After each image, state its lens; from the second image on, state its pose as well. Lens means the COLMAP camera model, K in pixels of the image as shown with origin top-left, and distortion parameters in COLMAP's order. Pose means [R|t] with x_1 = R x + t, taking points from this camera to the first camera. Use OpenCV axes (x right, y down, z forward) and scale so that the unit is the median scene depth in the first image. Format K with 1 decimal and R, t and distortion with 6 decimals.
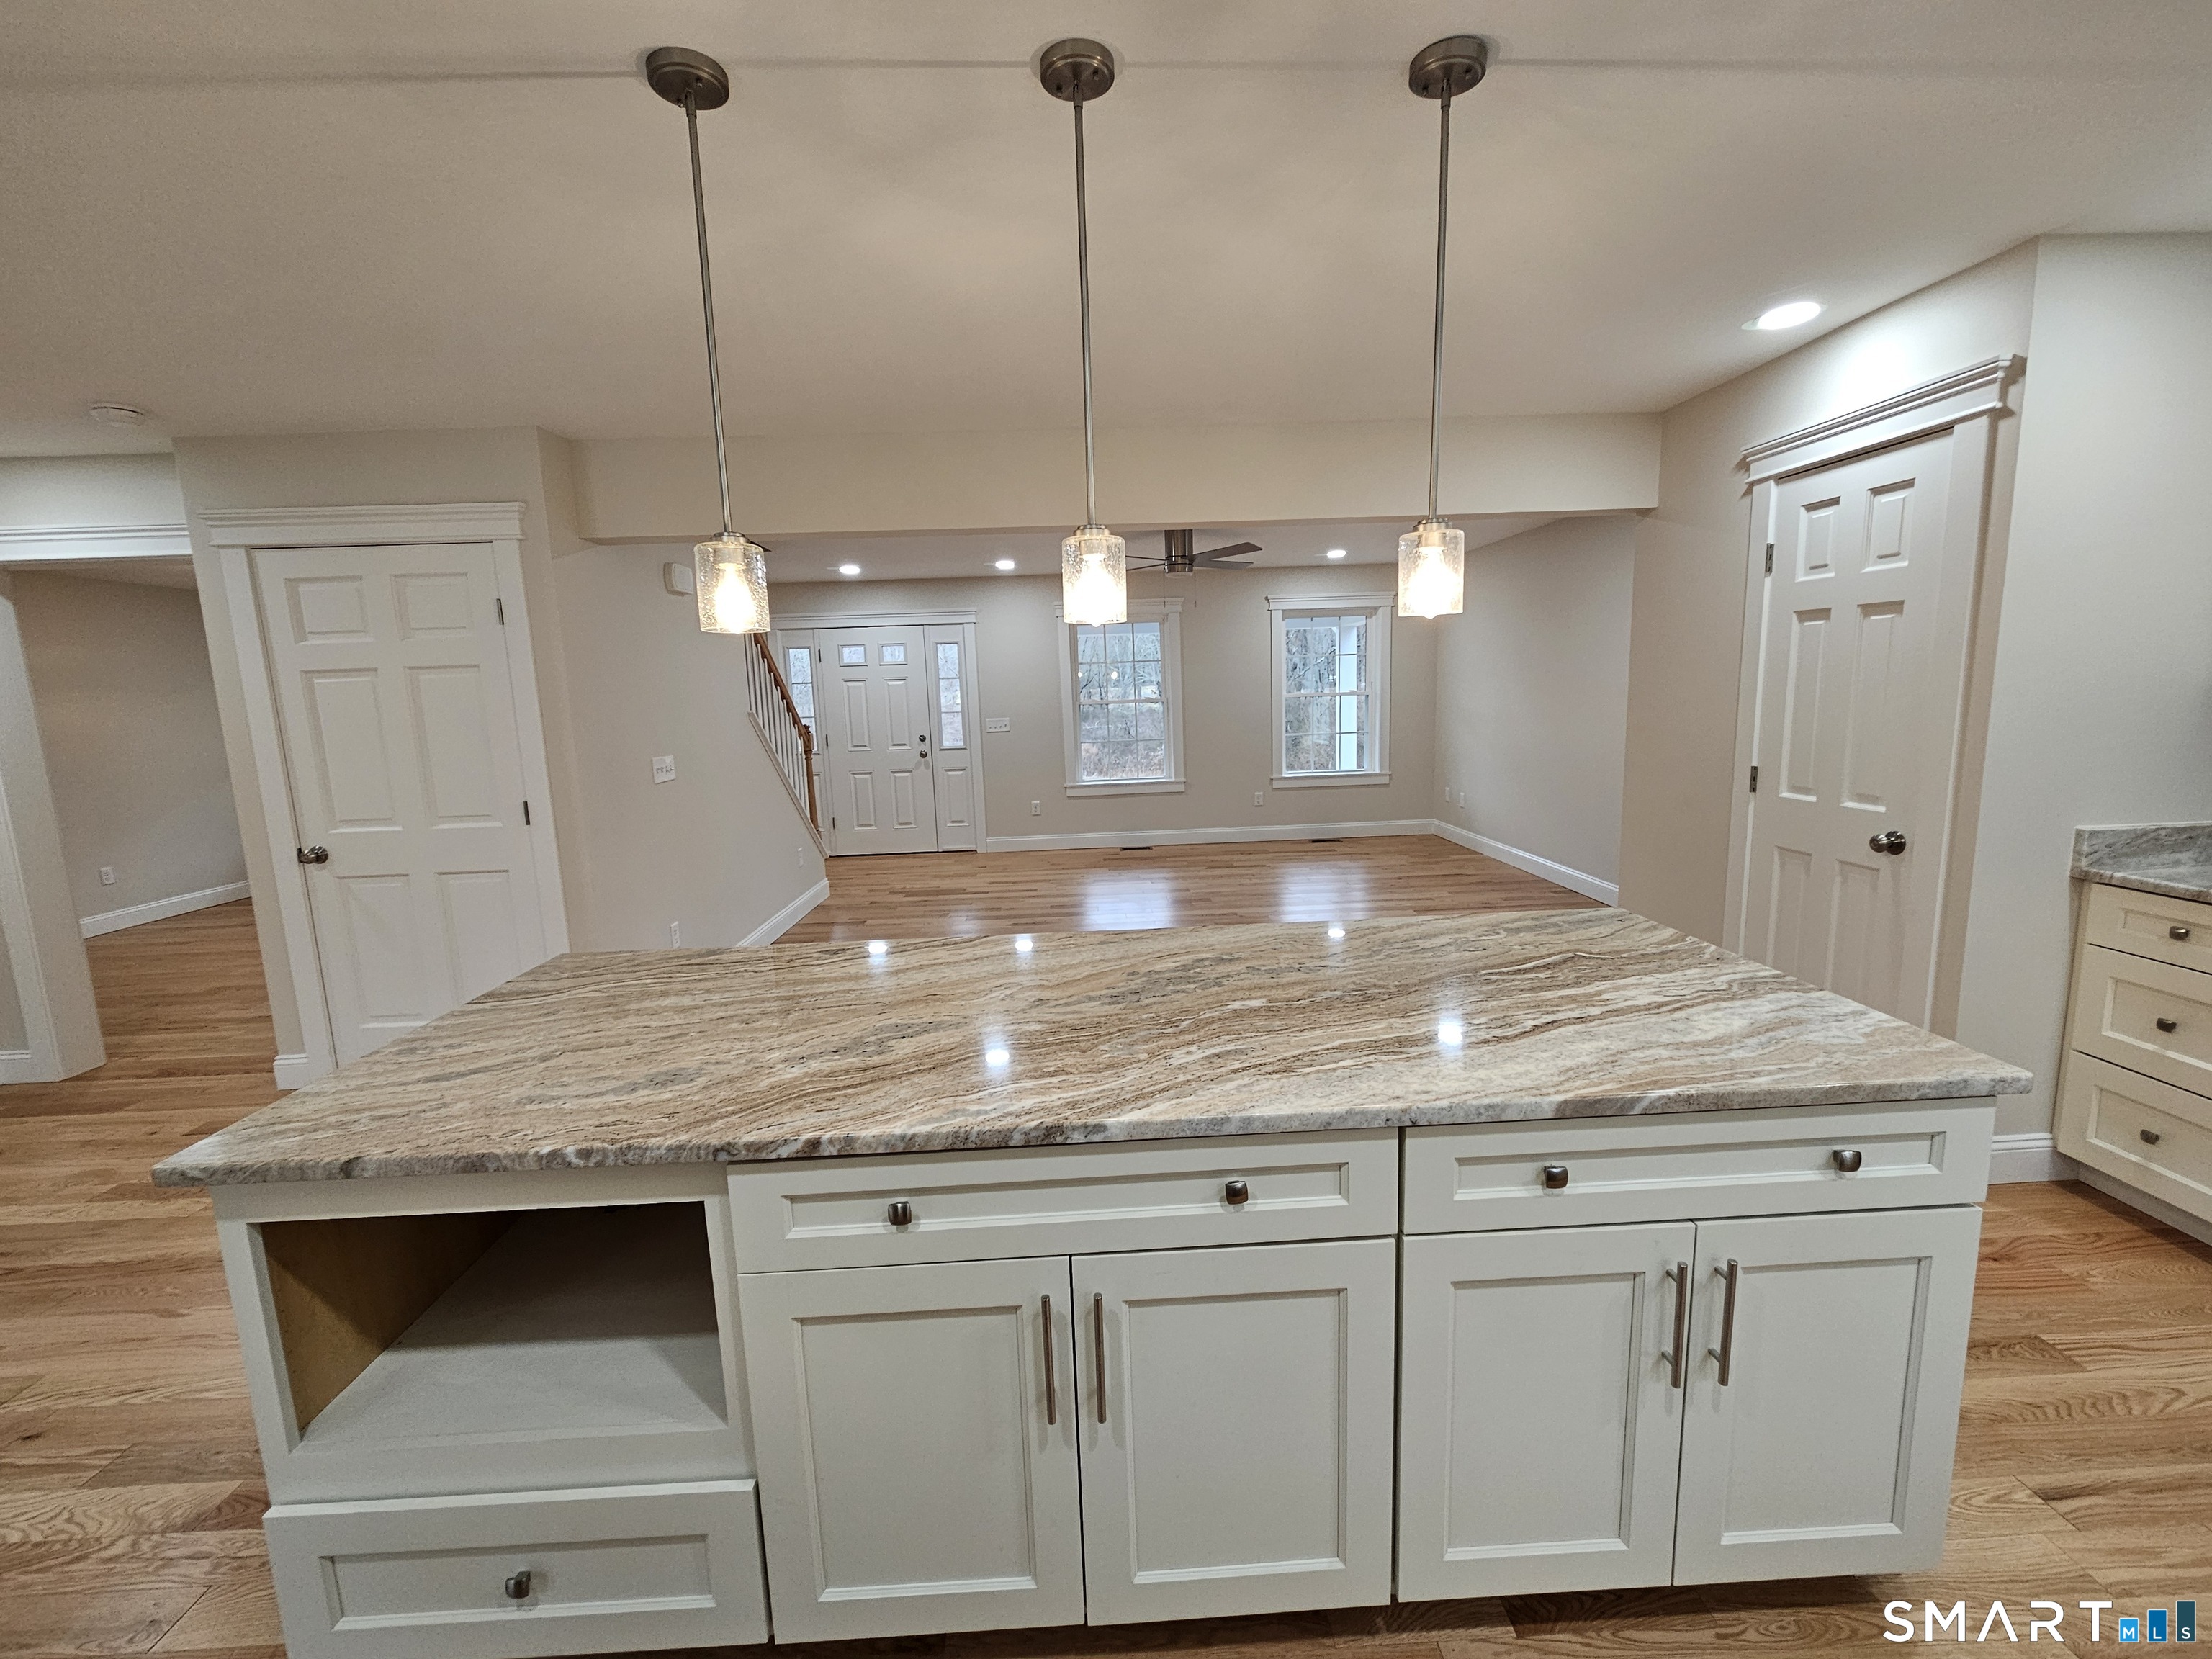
lens RADIAL K [[908.0, 0, 1107.6], [0, 908.0, 822.1], [0, 0, 1]] dist [-0.001754, -0.000086]
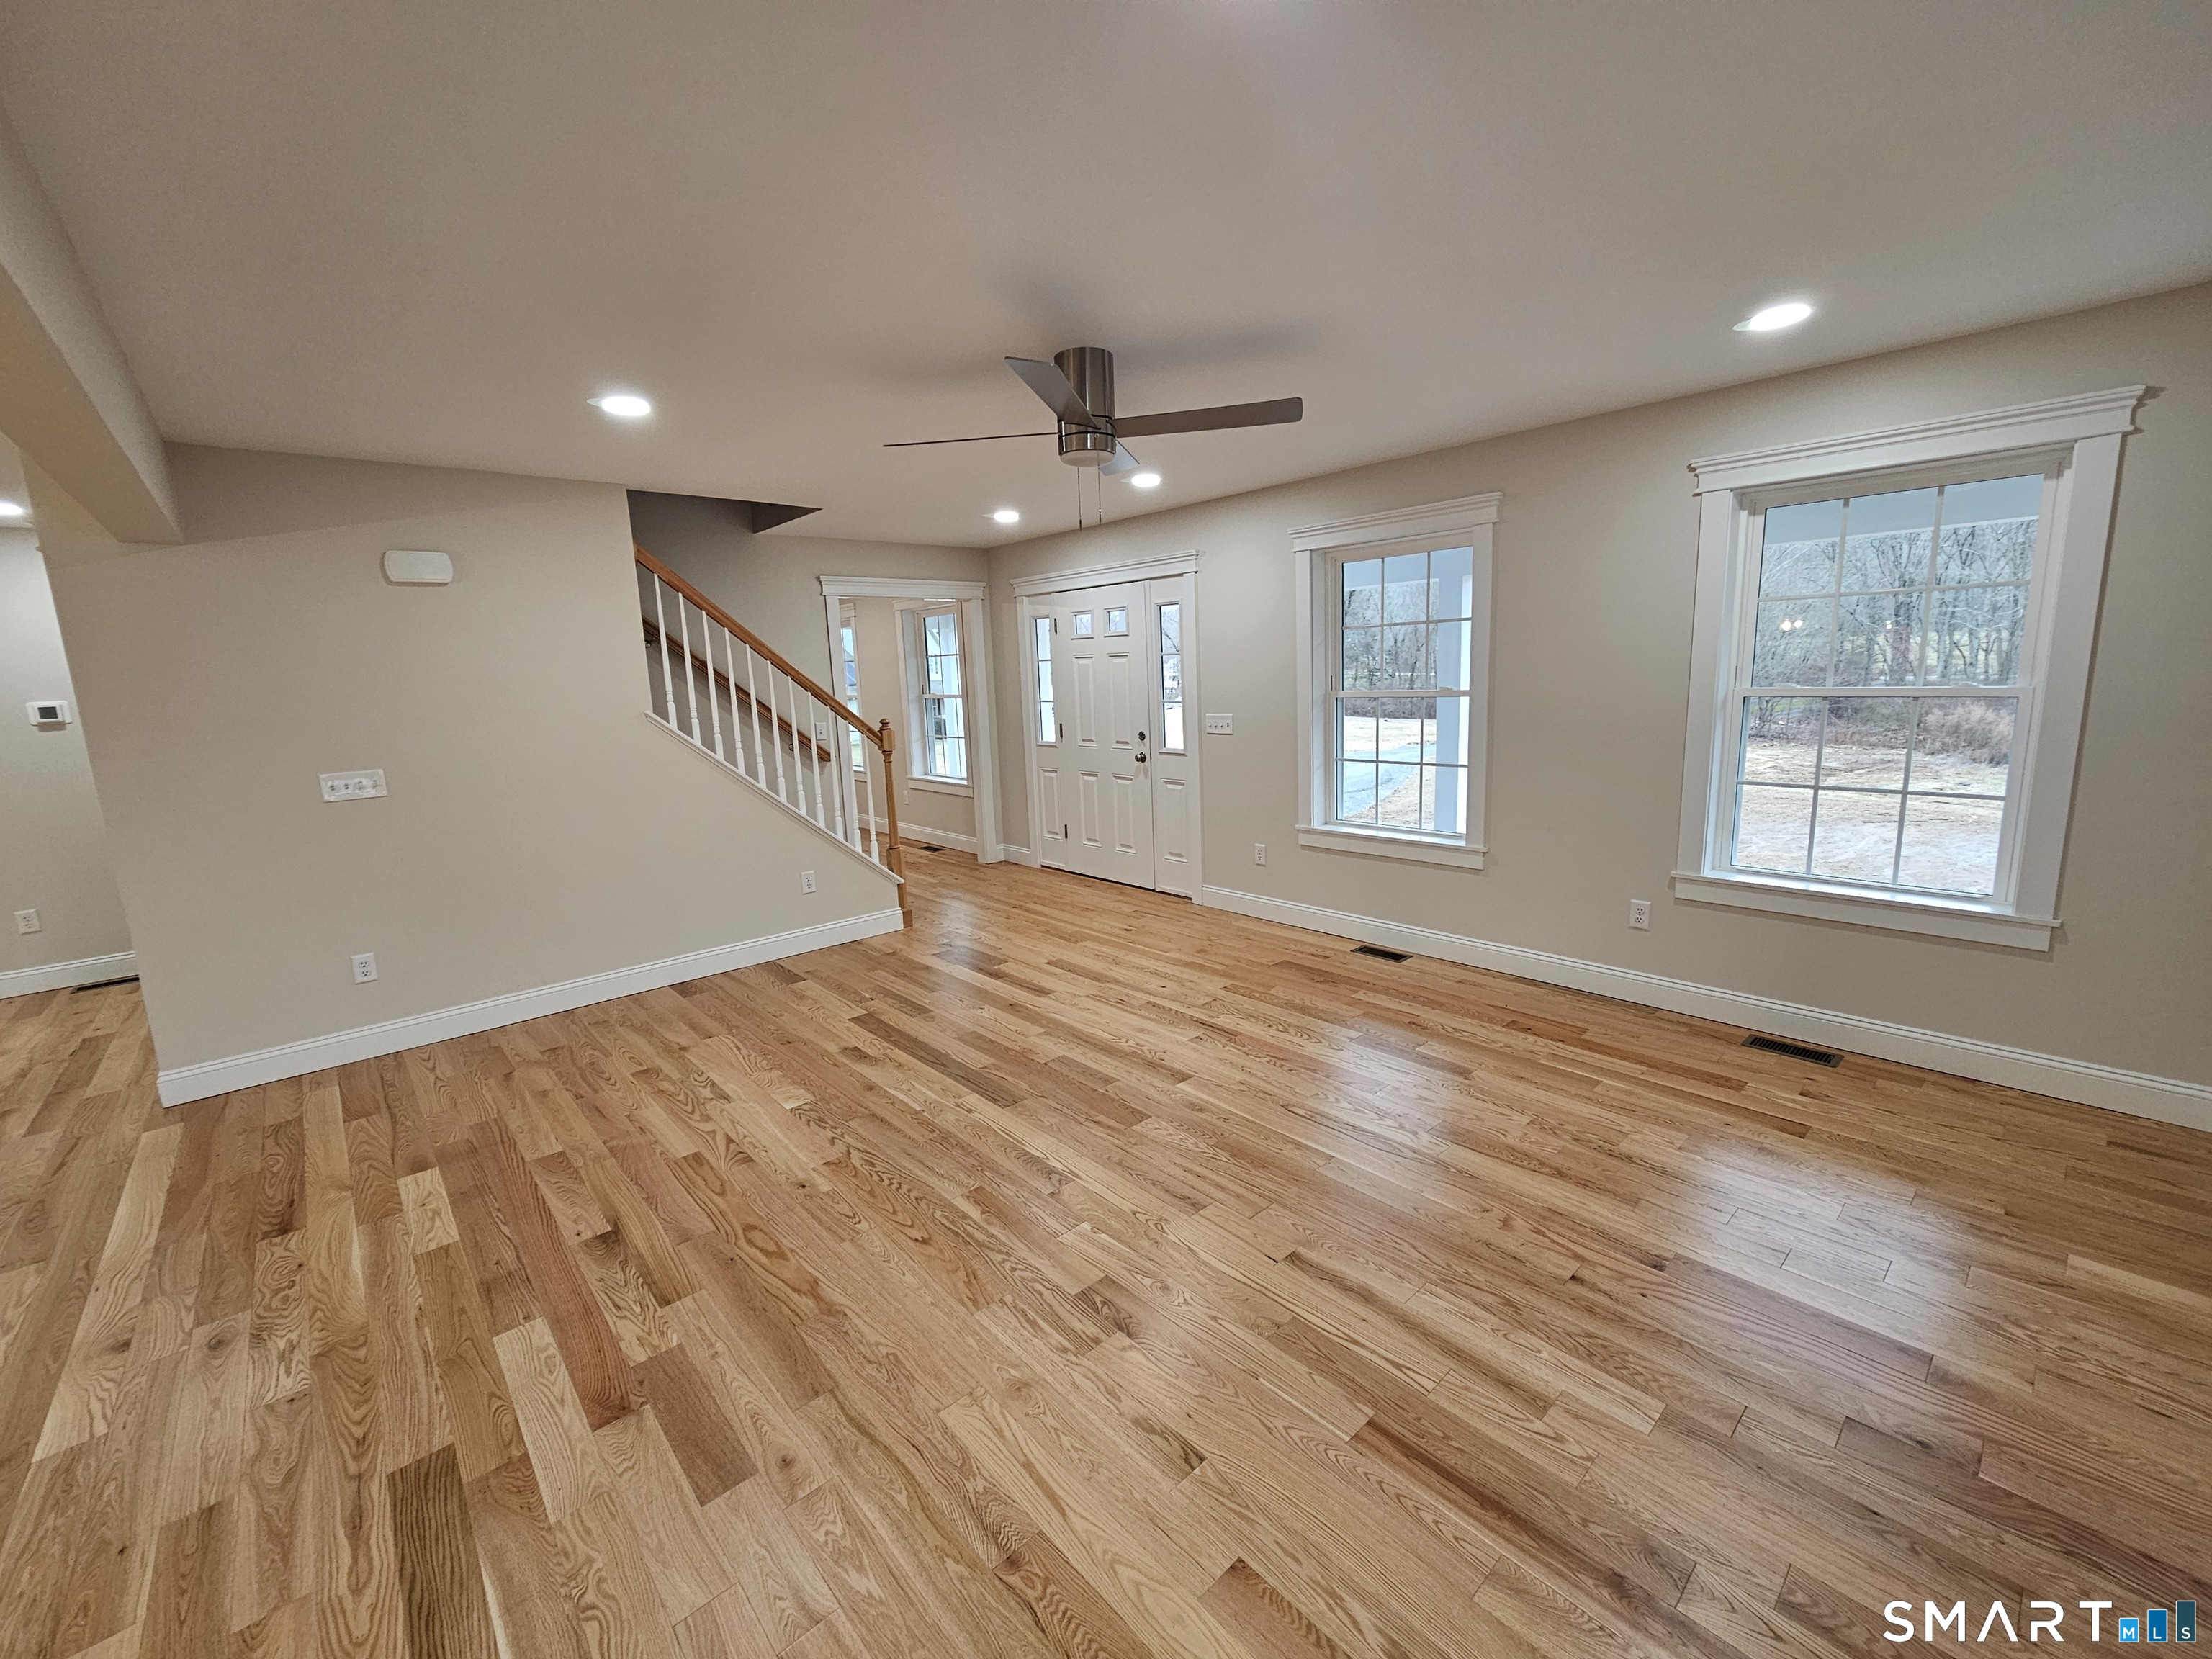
lens RADIAL K [[906.9, 0, 1108.2], [0, 906.9, 825.0], [0, 0, 1]] dist [-0.001913, 0.000702]
pose [[0.641659, 0.142037, -0.753724, 1.383205], [-0.096808, 0.989842, 0.104118, -0.381030], [0.760856, 0.006159, 0.648891, 2.025655]]
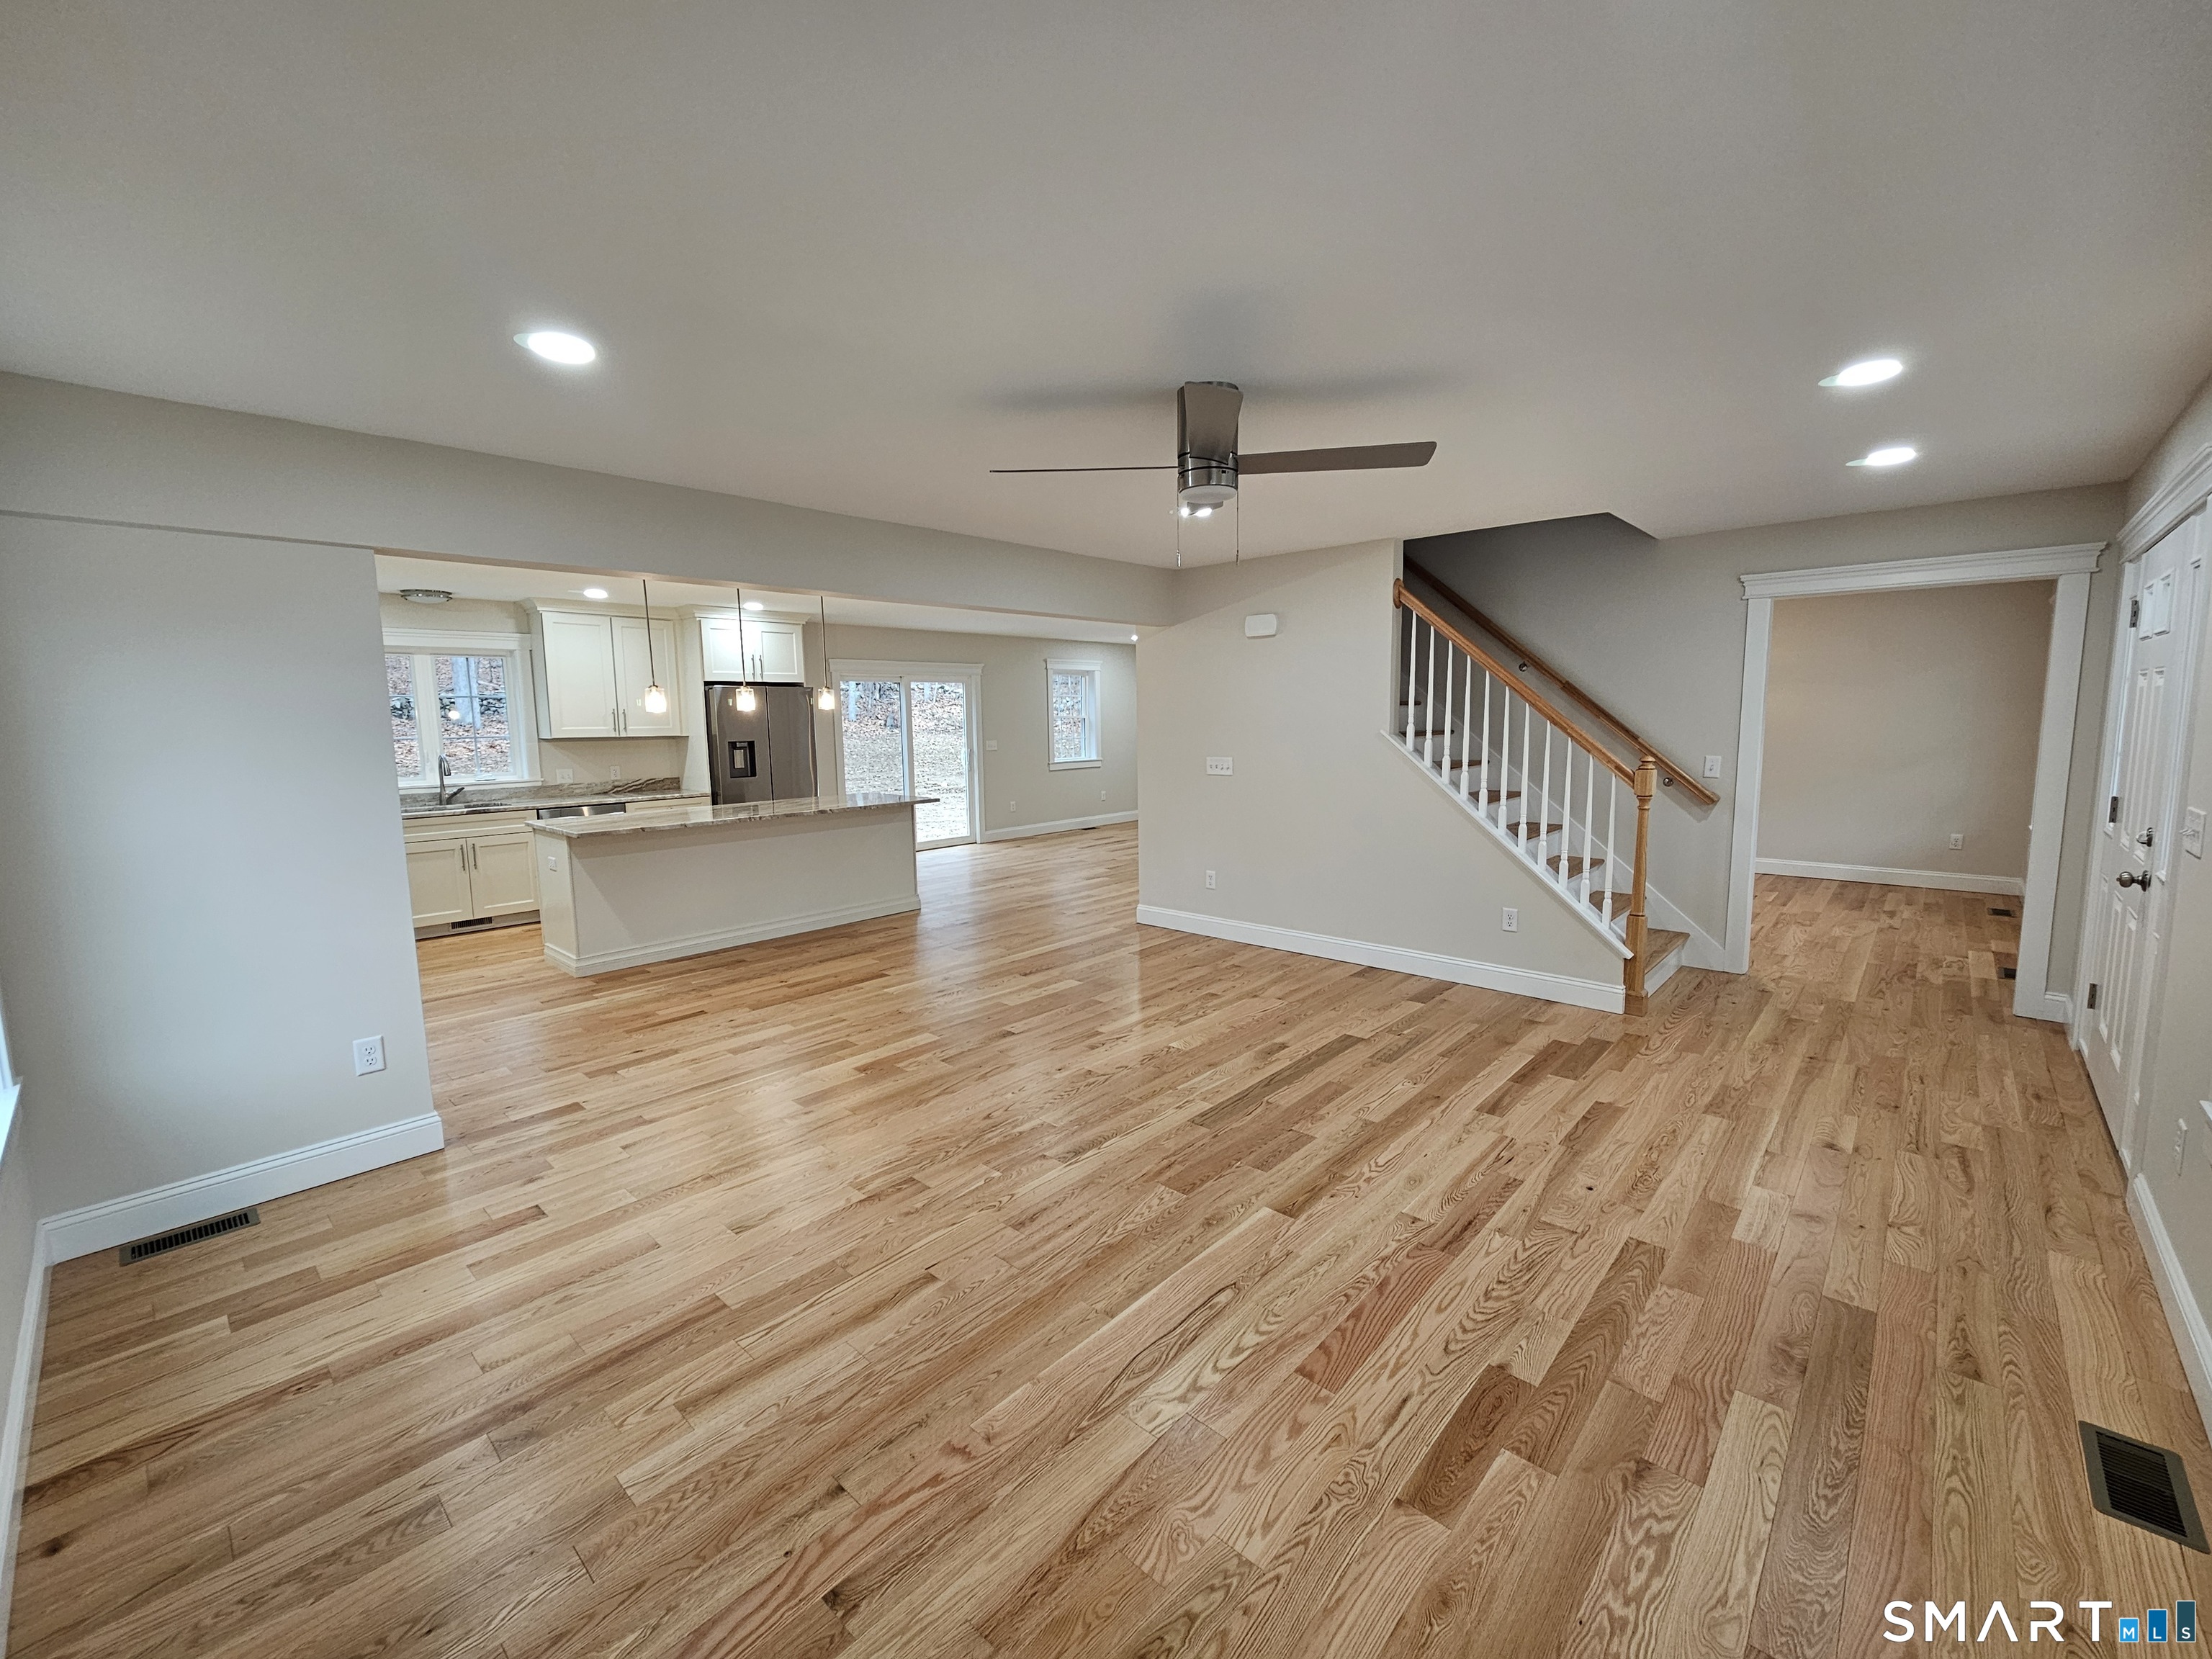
lens RADIAL K [[907.8, 0, 1108.4], [0, 907.8, 824.7], [0, 0, 1]] dist [0.001319, 0.000026]
pose [[-0.698811, 0.132453, -0.702936, 1.349492], [-0.065118, 0.966846, 0.246917, -0.640369], [0.712336, 0.218322, -0.667018, 3.808192]]
